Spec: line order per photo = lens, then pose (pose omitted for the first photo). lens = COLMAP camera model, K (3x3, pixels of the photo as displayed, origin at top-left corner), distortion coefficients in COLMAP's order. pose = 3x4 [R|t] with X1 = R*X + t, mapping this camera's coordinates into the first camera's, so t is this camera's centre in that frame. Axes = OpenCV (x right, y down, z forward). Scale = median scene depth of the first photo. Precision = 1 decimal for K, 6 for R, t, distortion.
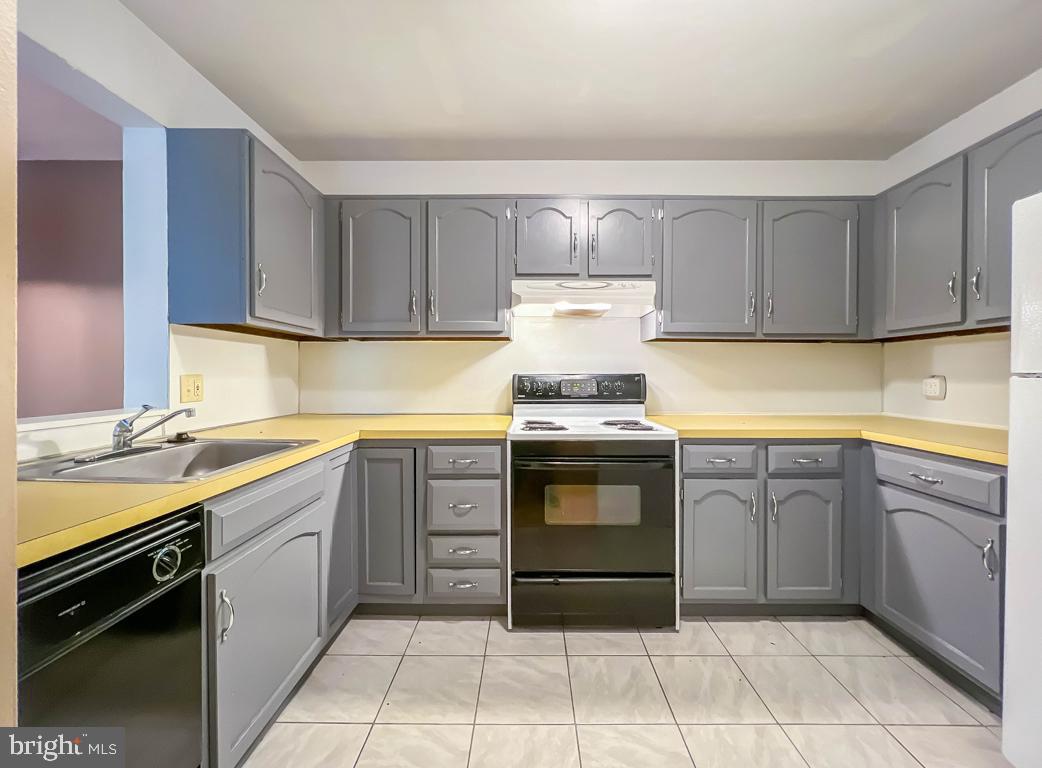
lens RADIAL K [[429.1, 0, 538.7], [0, 429.1, 376.0], [0, 0, 1]] dist [0.000617, -0.000038]
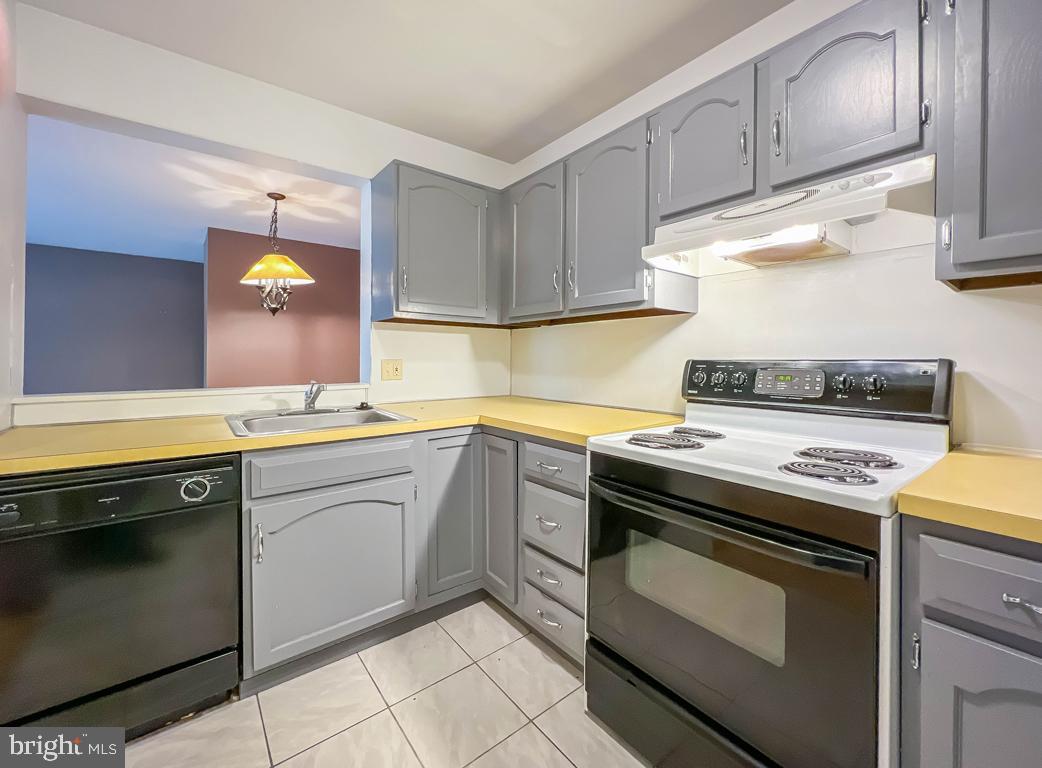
lens RADIAL K [[435.4, 0, 522.4], [0, 435.4, 358.4], [0, 0, 1]] dist [0.000768, 0.000005]
pose [[0.606904, 0.000682, -0.794775, 0.448552], [-0.006428, 0.999971, -0.004050, -0.002463], [0.794749, 0.007567, 0.606891, 0.457059]]
